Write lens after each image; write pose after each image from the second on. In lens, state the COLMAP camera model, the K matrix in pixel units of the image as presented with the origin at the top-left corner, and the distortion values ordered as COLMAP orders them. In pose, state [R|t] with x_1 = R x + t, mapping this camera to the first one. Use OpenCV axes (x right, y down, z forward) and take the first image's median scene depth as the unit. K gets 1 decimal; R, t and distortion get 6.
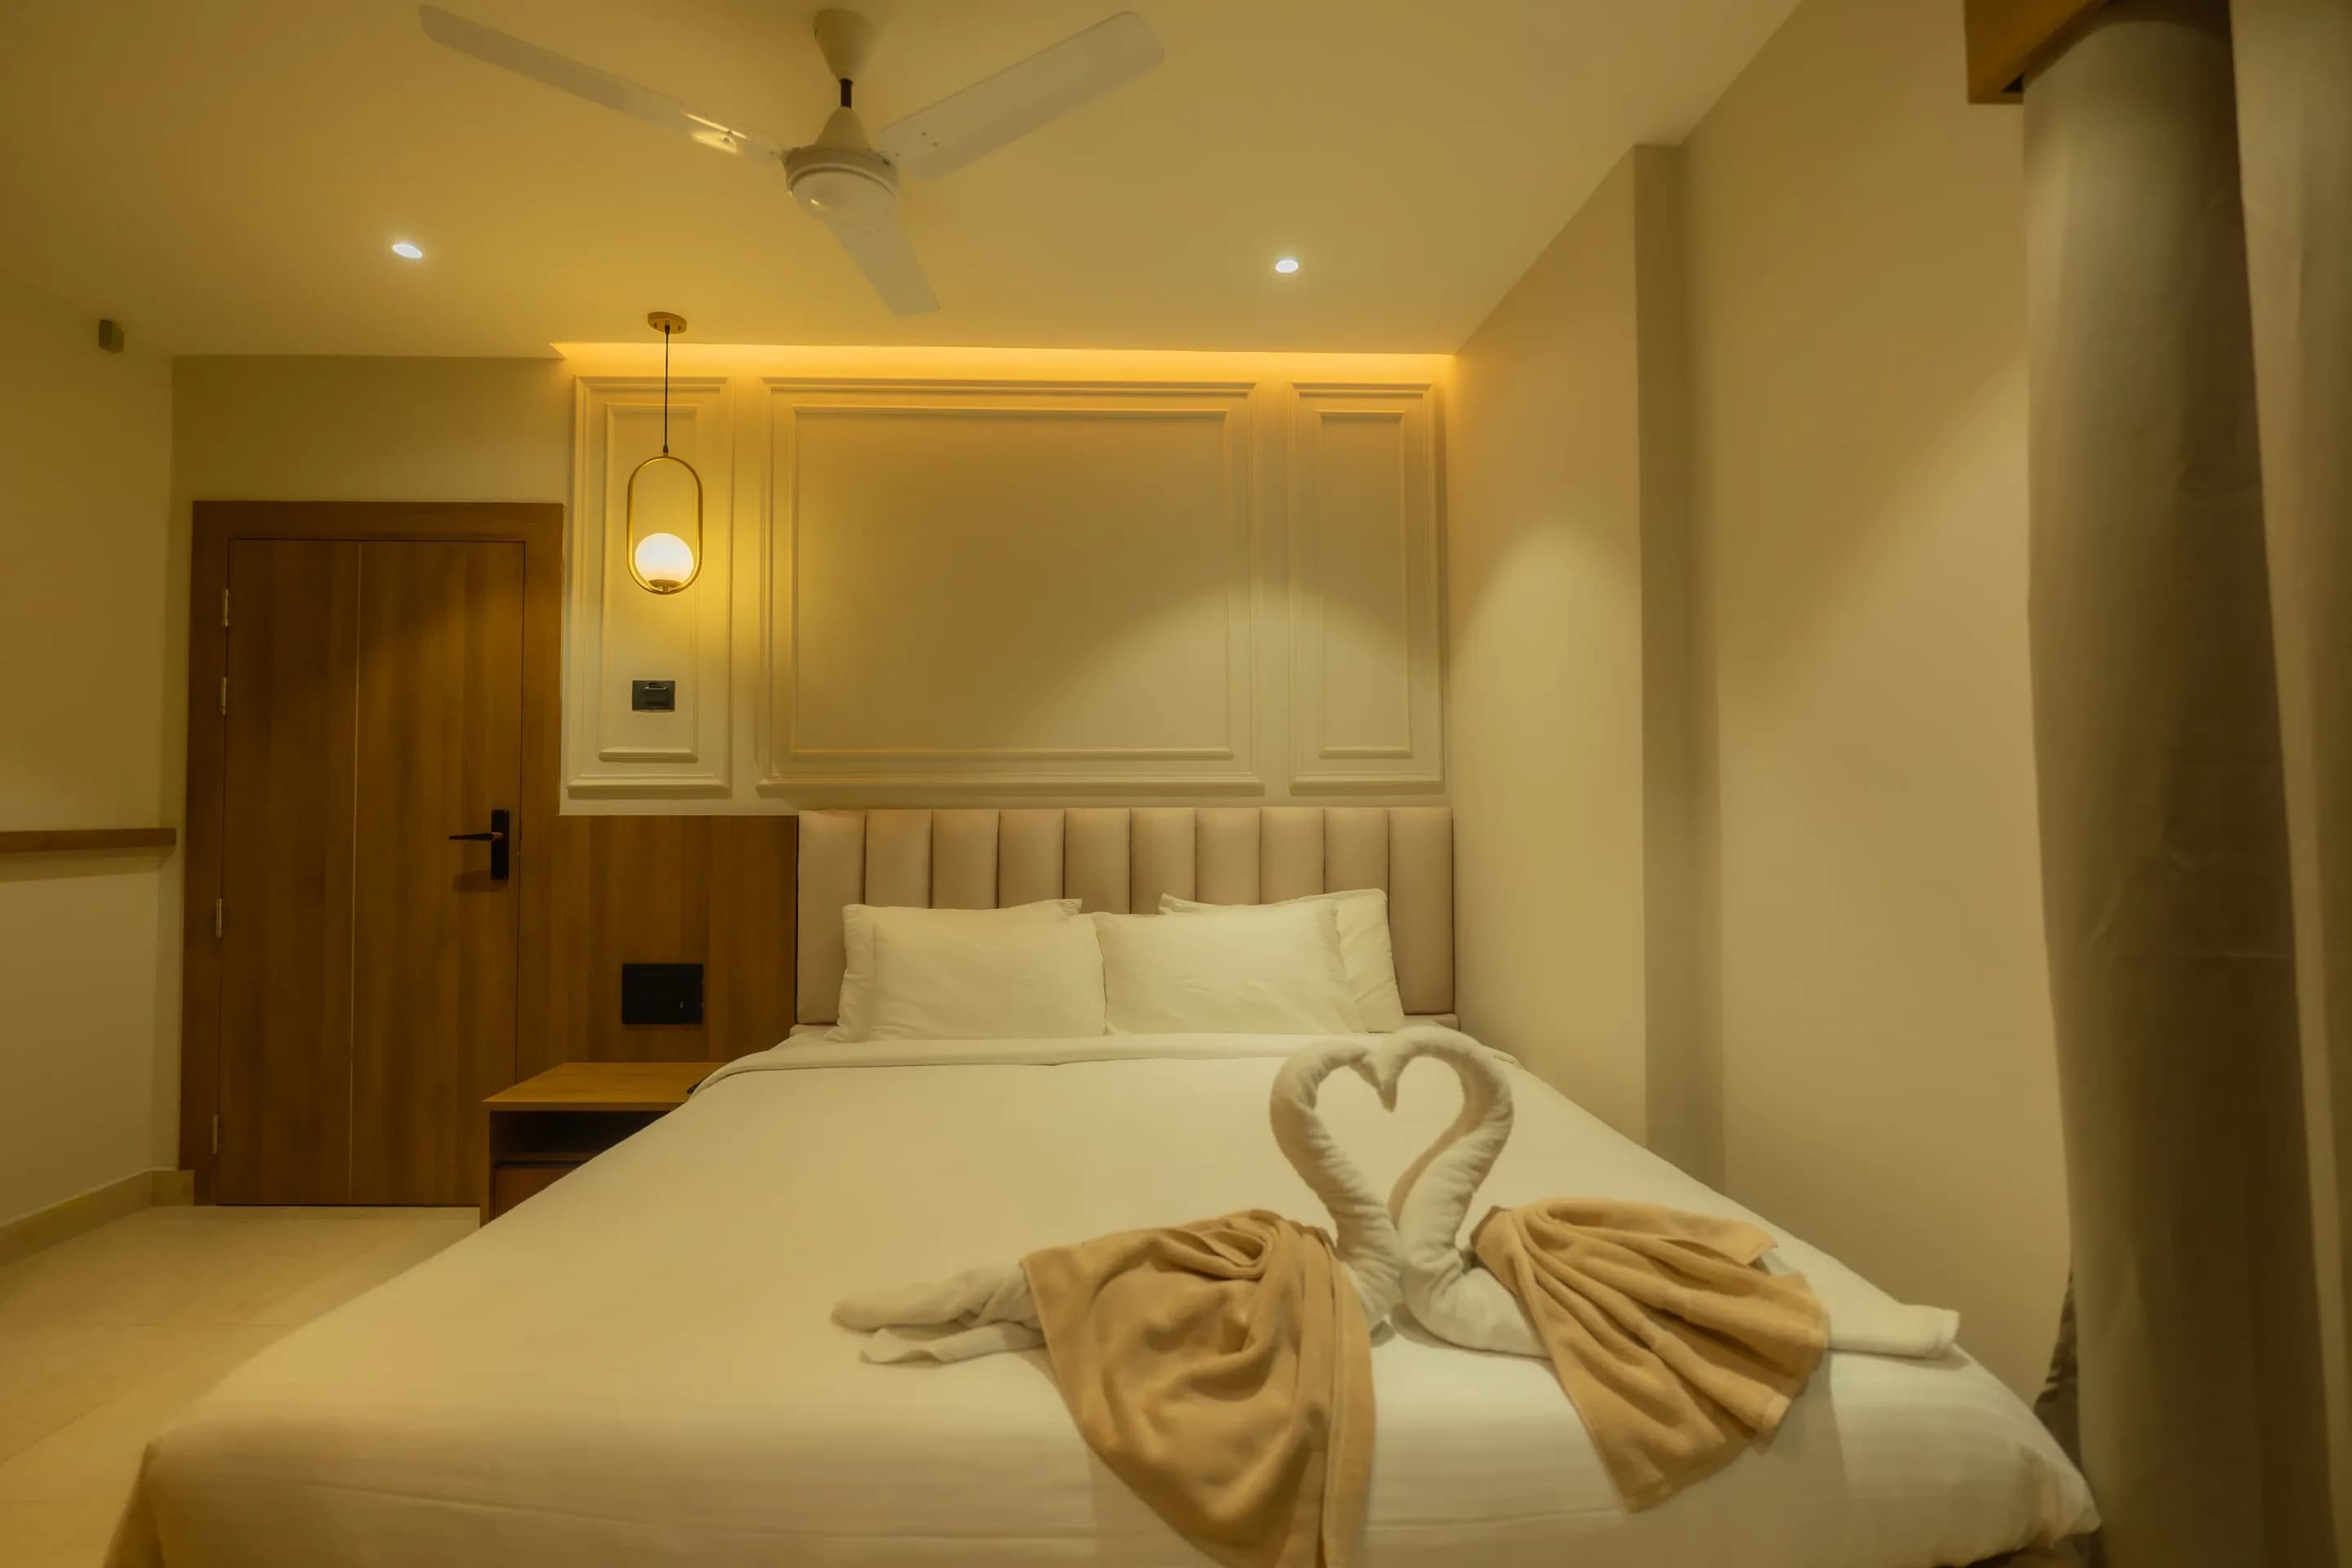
lens RADIAL K [[1083.6, 0, 1176.0], [0, 1083.6, 784.0], [0, 0, 1]] dist [-0.011034, 0.000309]
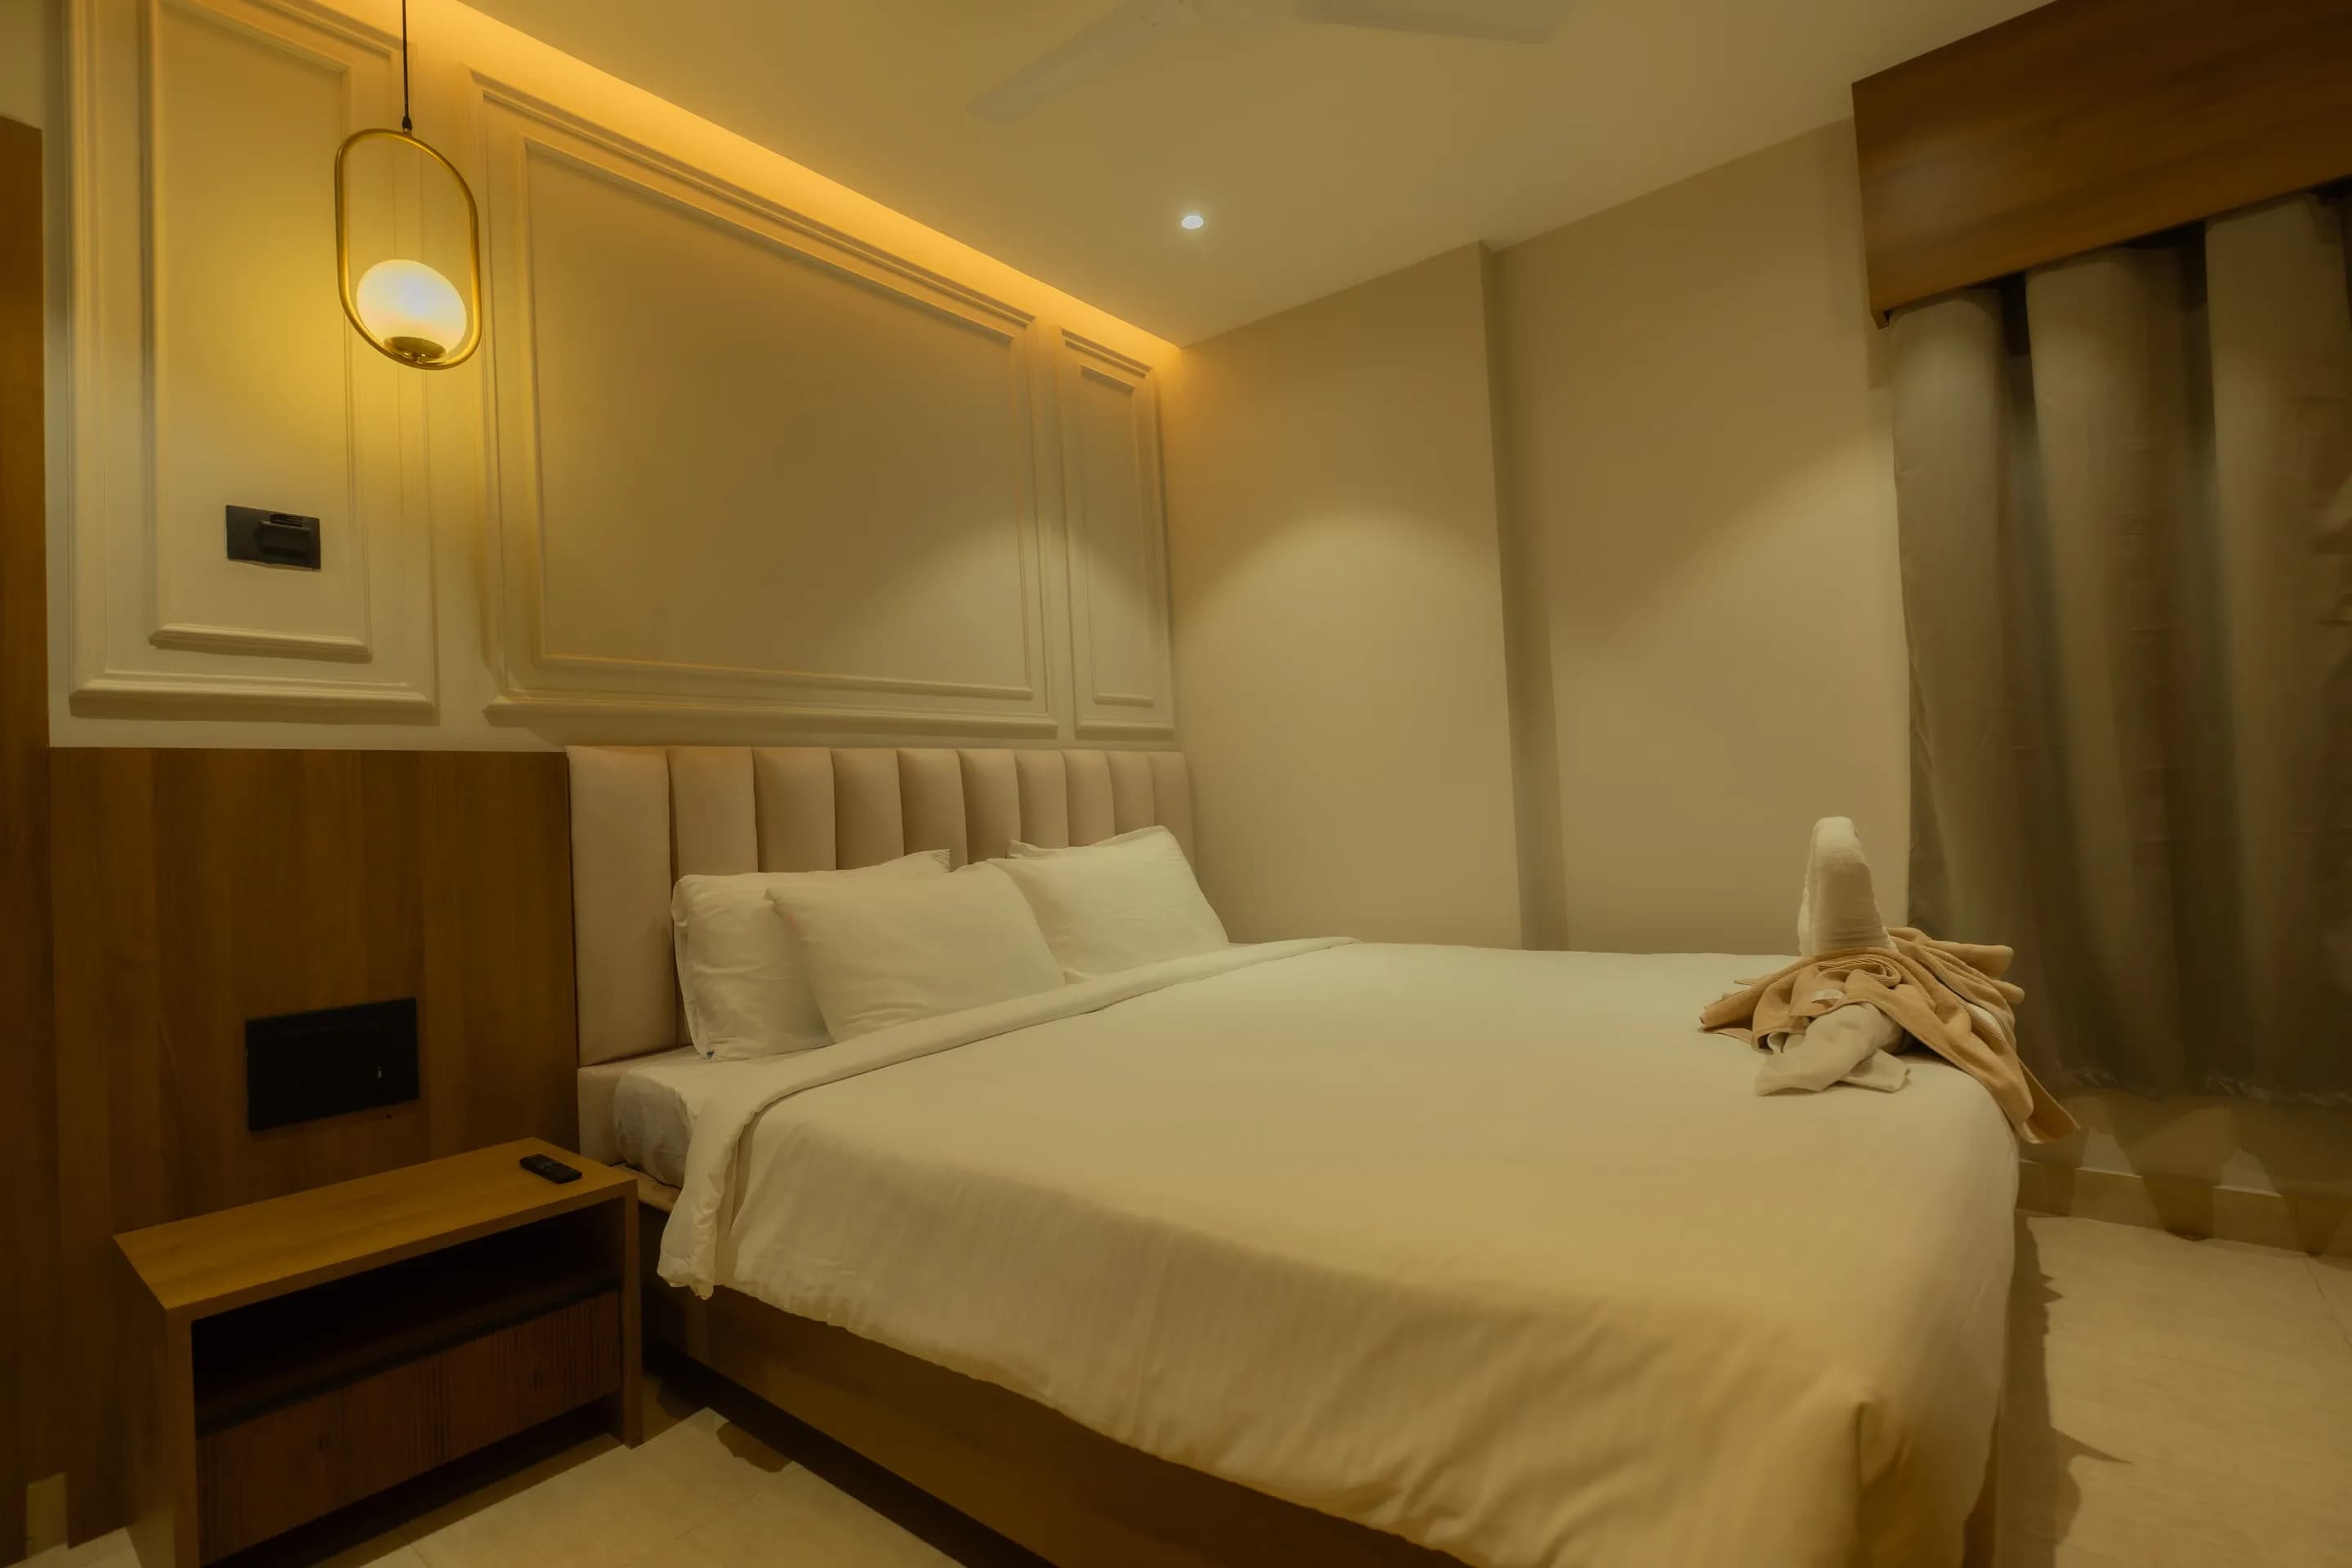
lens RADIAL K [[1083.6, 0, 1176.0], [0, 1083.6, 784.0], [0, 0, 1]] dist [-0.011034, 0.000309]
pose [[0.653424, -0.012564, 0.756888, -0.603486], [0.028818, 0.999550, -0.008287, 0.064386], [-0.756444, 0.027227, 0.653492, 0.284600]]
